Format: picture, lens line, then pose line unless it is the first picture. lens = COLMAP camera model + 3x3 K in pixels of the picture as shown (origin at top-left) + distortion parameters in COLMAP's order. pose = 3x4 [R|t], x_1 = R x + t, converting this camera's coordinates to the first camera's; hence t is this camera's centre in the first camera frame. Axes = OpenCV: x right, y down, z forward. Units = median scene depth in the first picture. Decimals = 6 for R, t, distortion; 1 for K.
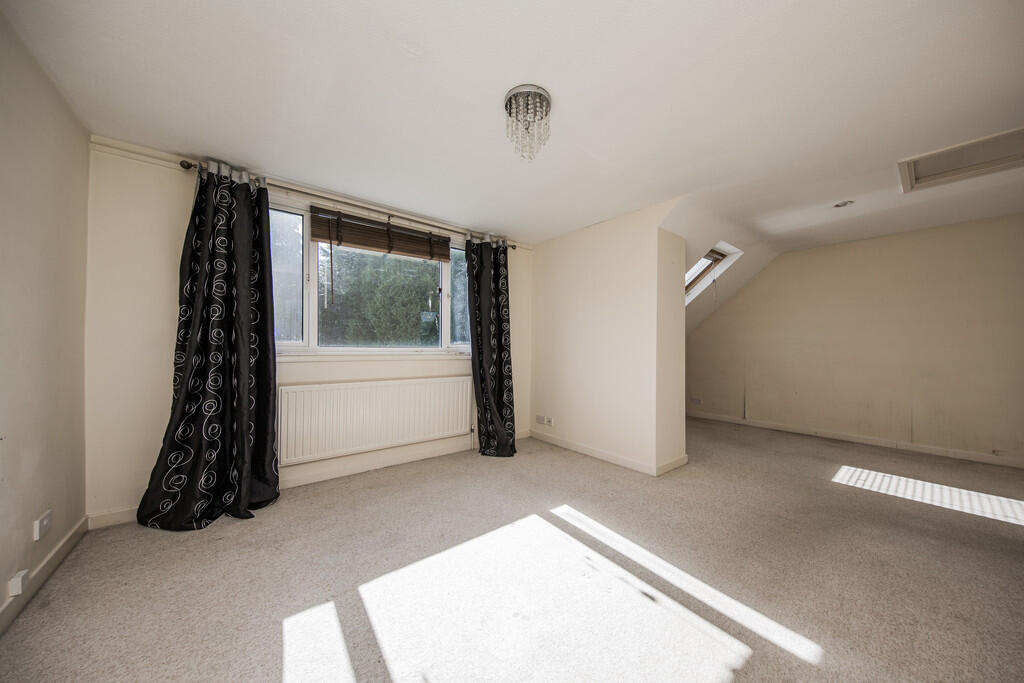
lens RADIAL K [[342.5, 0, 512.0], [0, 342.5, 341.5], [0, 0, 1]] dist [0.001504, 0.000073]
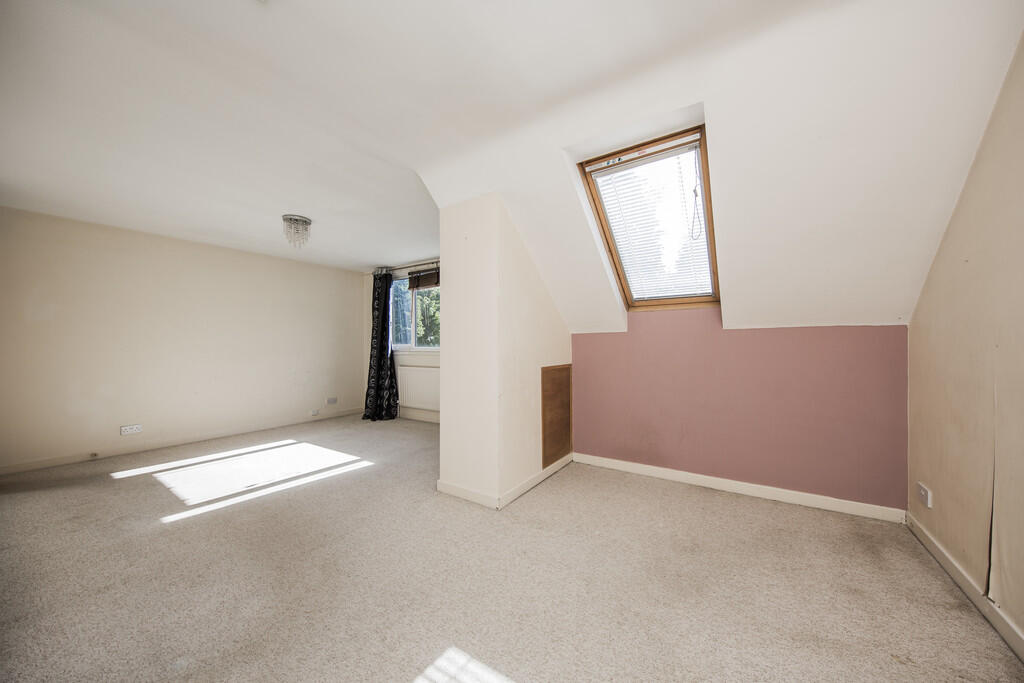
lens RADIAL K [[338.0, 0, 512.0], [0, 338.0, 341.5], [0, 0, 1]] dist [0.004710, -0.000099]
pose [[0.325042, -0.020532, -0.945477, 1.610447], [0.020107, 0.999688, -0.014797, 0.029345], [0.945486, -0.014201, 0.325354, 1.098204]]
